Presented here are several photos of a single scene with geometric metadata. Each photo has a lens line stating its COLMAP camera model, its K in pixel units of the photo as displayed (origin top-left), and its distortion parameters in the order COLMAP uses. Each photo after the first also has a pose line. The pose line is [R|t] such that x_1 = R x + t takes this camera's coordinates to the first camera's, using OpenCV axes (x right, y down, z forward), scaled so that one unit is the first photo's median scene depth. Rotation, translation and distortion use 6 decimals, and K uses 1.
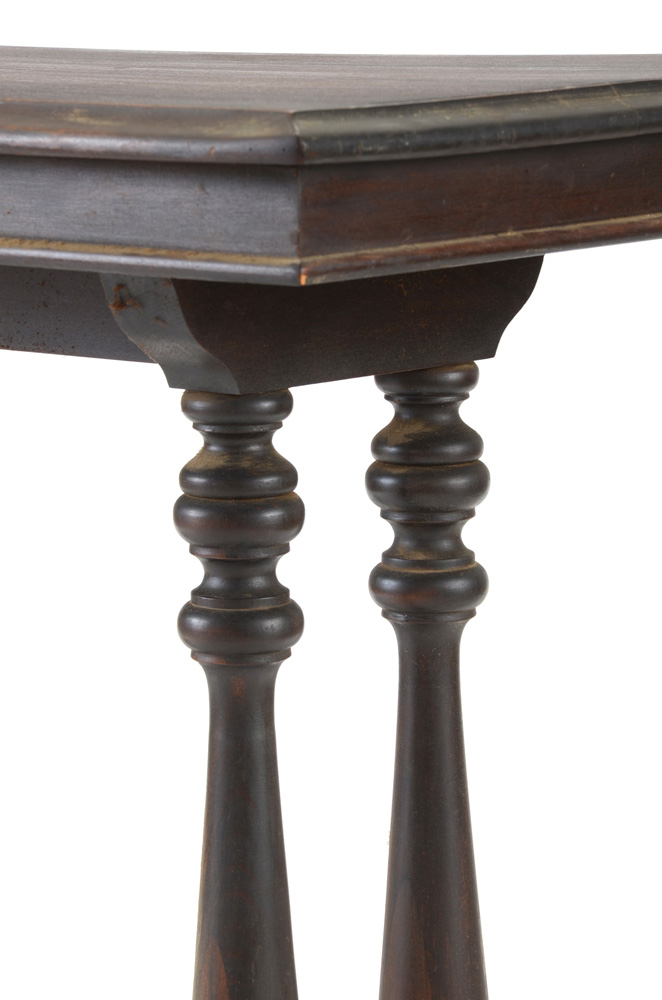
lens RADIAL K [[3873.8, 0, 331.0], [0, 3873.8, 500.0], [0, 0, 1]] dist [0.948481, 1.071109]
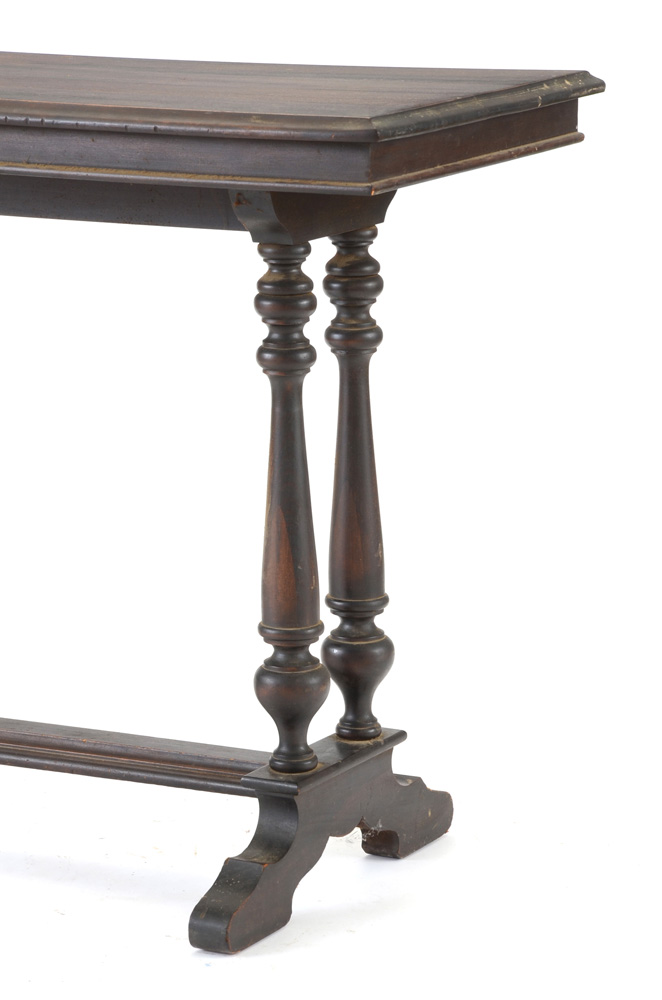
lens RADIAL K [[3639.7, 0, 331.0], [0, 3639.7, 500.0], [0, 0, 1]] dist [1.099279, 1.555397]
pose [[0.977197, -0.043192, 0.207897, -0.416793], [0.033132, 0.998116, 0.051634, 0.008976], [-0.209736, -0.043568, 0.976787, -0.935363]]
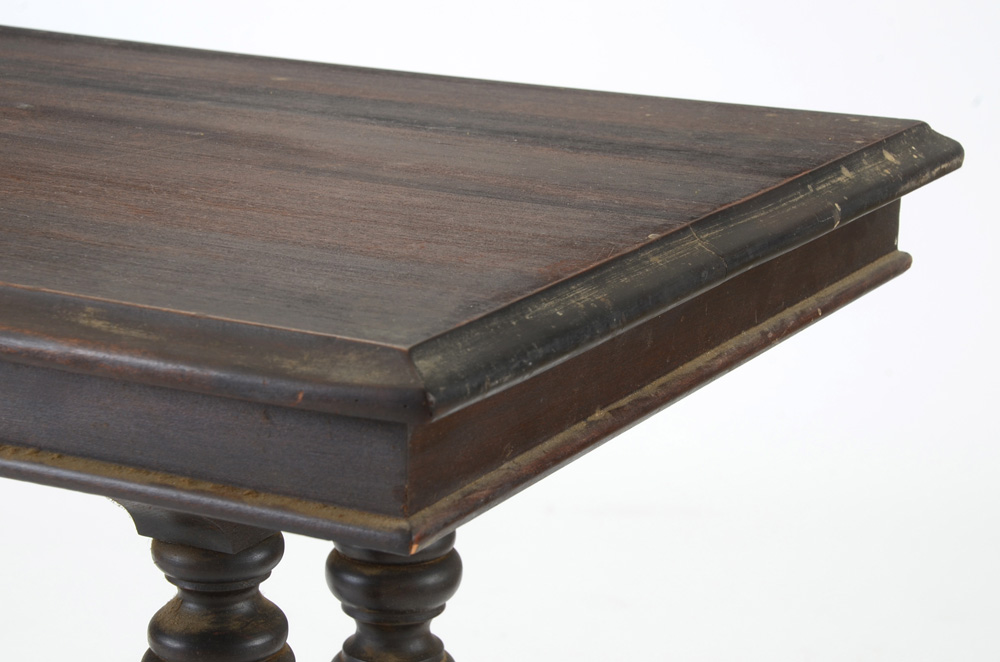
lens RADIAL K [[2686.5, 0, 522.8], [0, 2686.5, 342.9], [0, 0, 1]] dist [0.474212, -0.272841]
pose [[0.973984, -0.030538, 0.224550, -0.092699], [0.006015, 0.994014, 0.109091, -0.136575], [-0.226537, -0.104902, 0.968337, 0.409984]]
